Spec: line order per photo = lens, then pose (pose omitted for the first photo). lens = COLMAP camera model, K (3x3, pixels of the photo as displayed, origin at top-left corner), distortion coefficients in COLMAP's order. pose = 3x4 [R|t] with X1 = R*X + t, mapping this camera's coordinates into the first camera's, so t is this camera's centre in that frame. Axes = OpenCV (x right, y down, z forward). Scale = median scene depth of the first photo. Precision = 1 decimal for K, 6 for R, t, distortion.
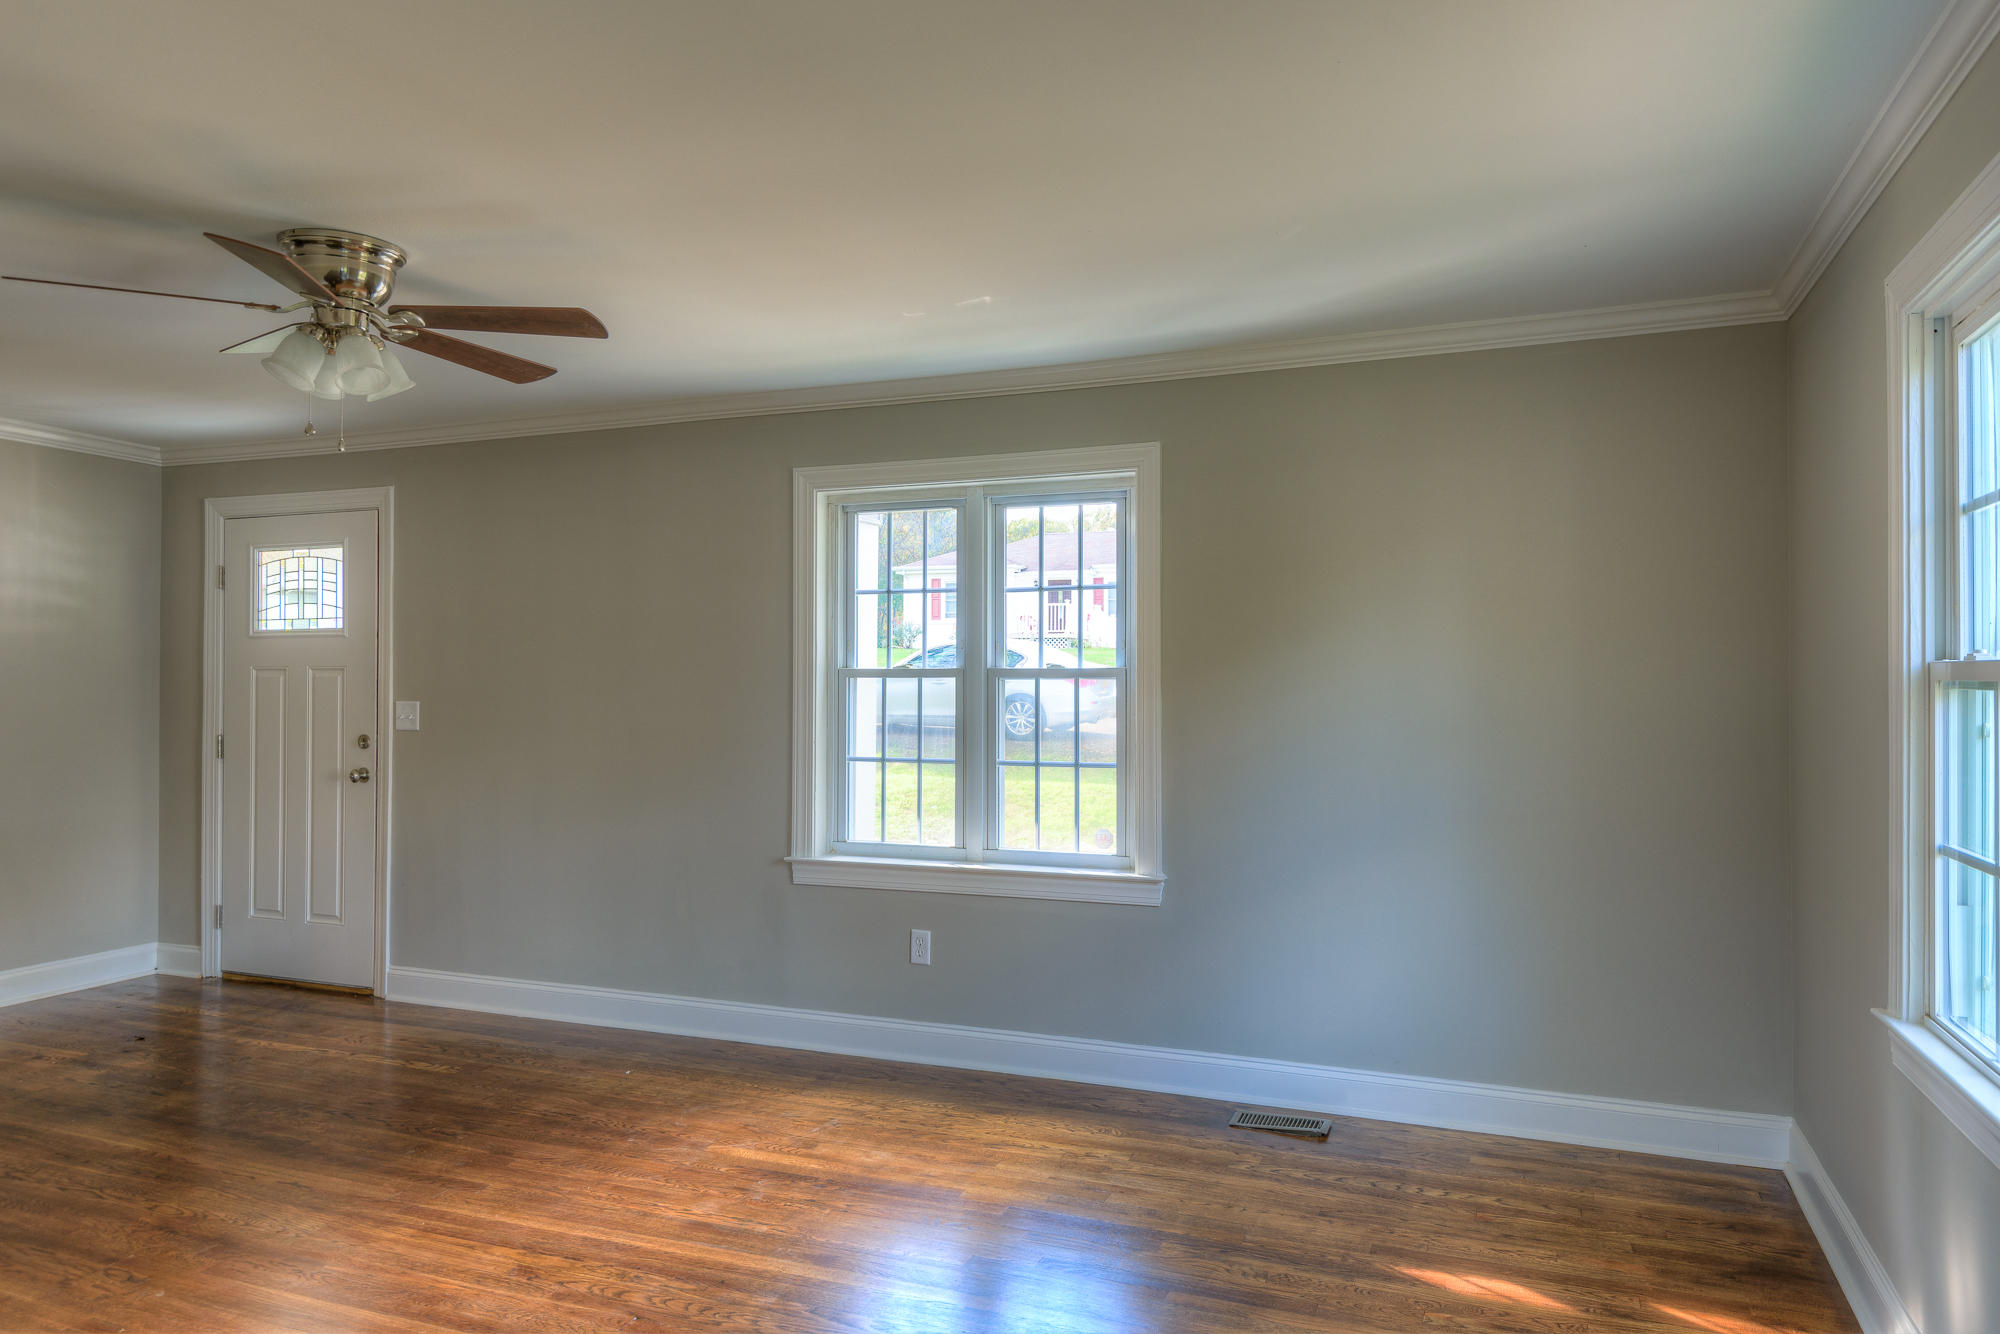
lens RADIAL K [[1313.8, 0, 1000.0], [0, 1313.8, 667.0], [0, 0, 1]] dist [0.049245, -0.038985]
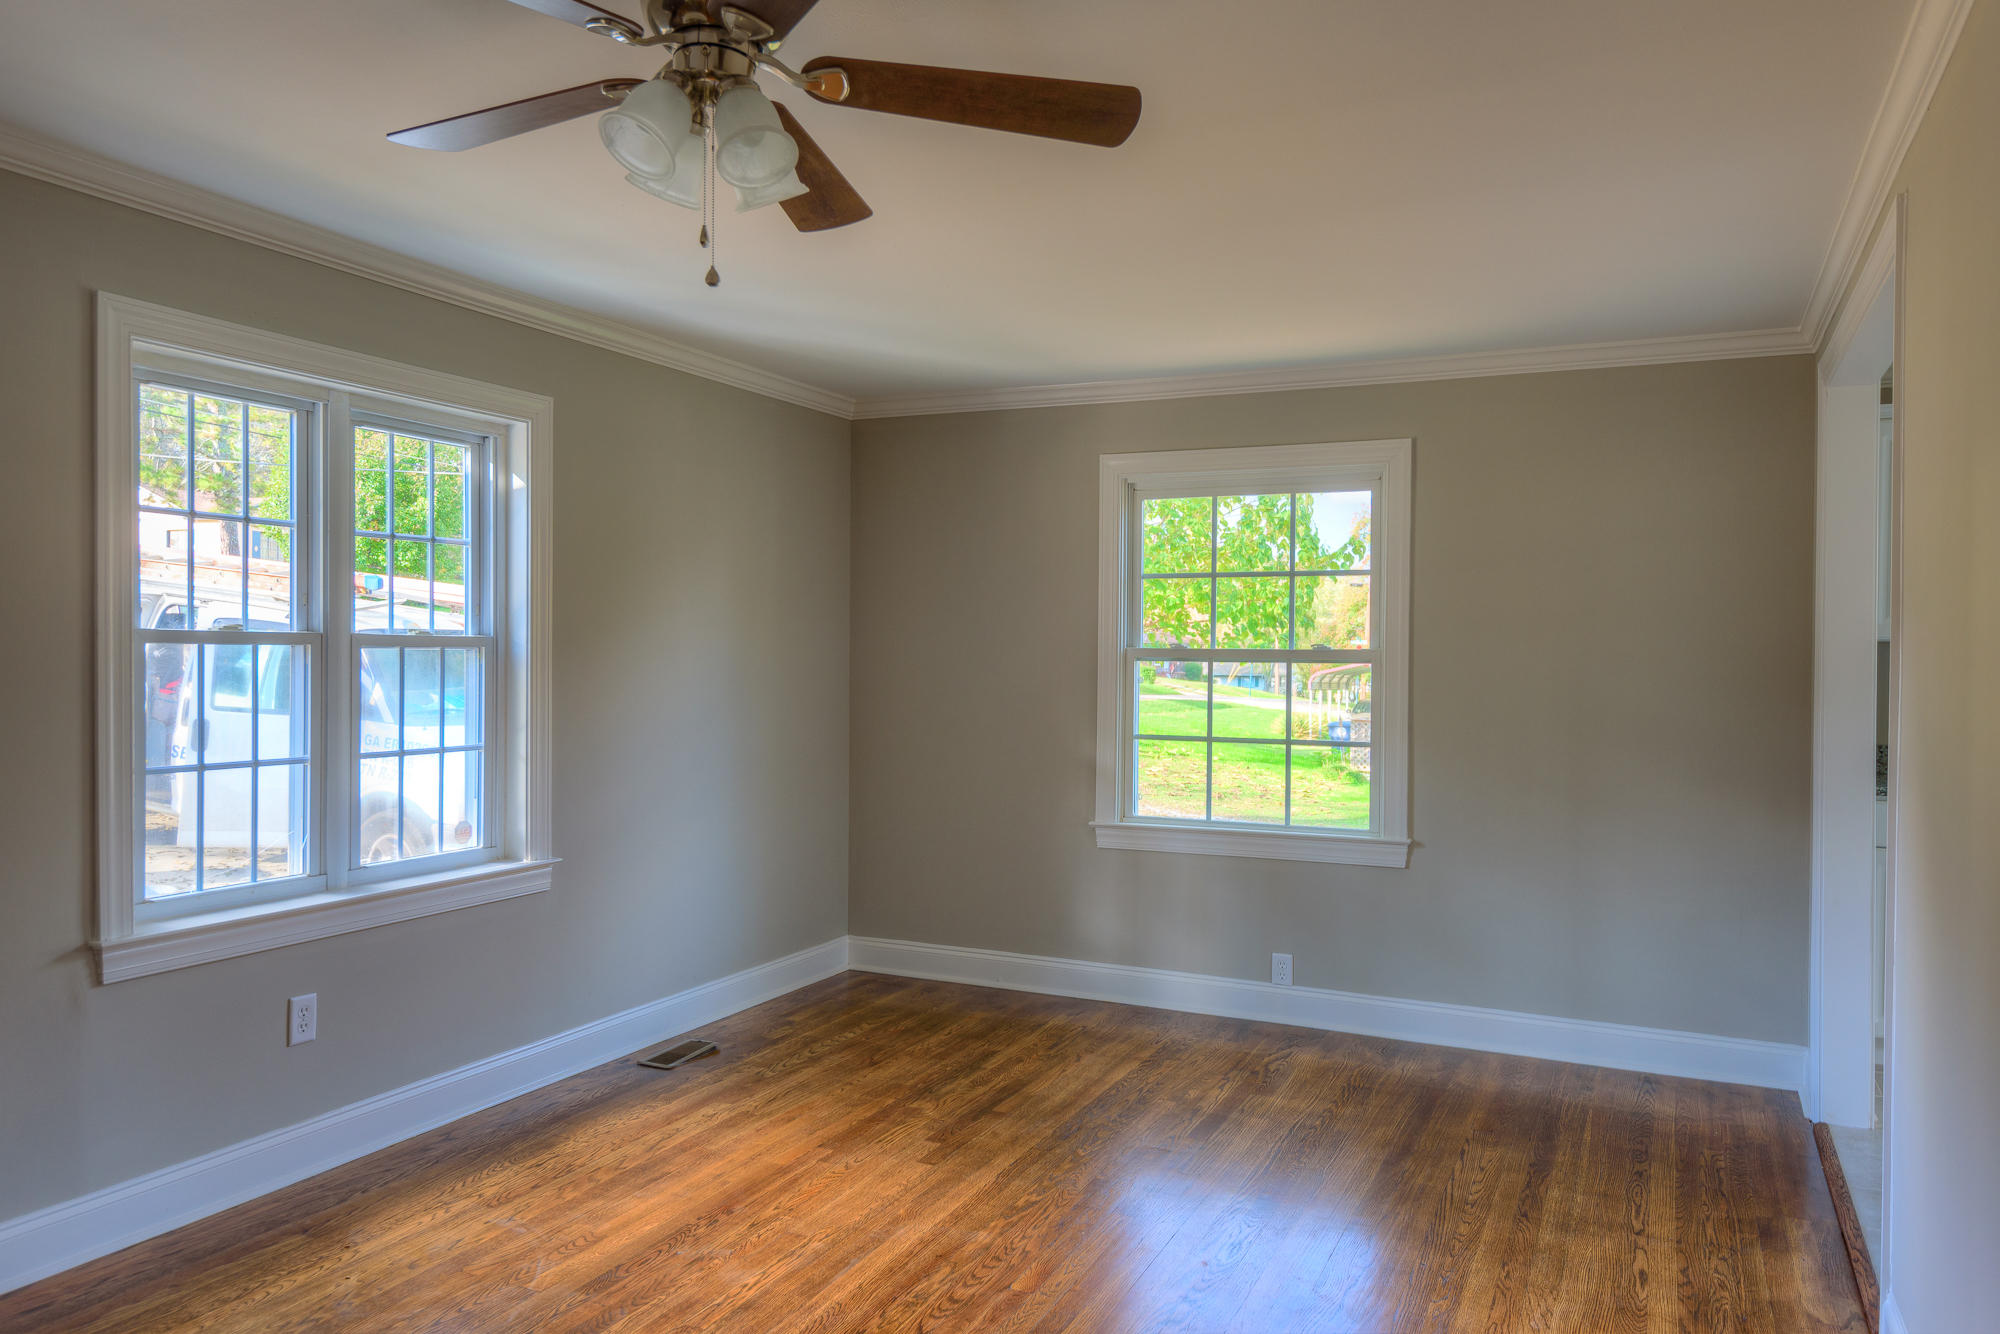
lens RADIAL K [[1377.4, 0, 1000.0], [0, 1377.4, 667.0], [0, 0, 1]] dist [0.041760, -0.037523]
pose [[0.061151, -0.004035, 0.998120, -0.892724], [-0.015935, 0.999860, 0.005018, 0.011273], [-0.998001, -0.016212, 0.061078, 0.645690]]
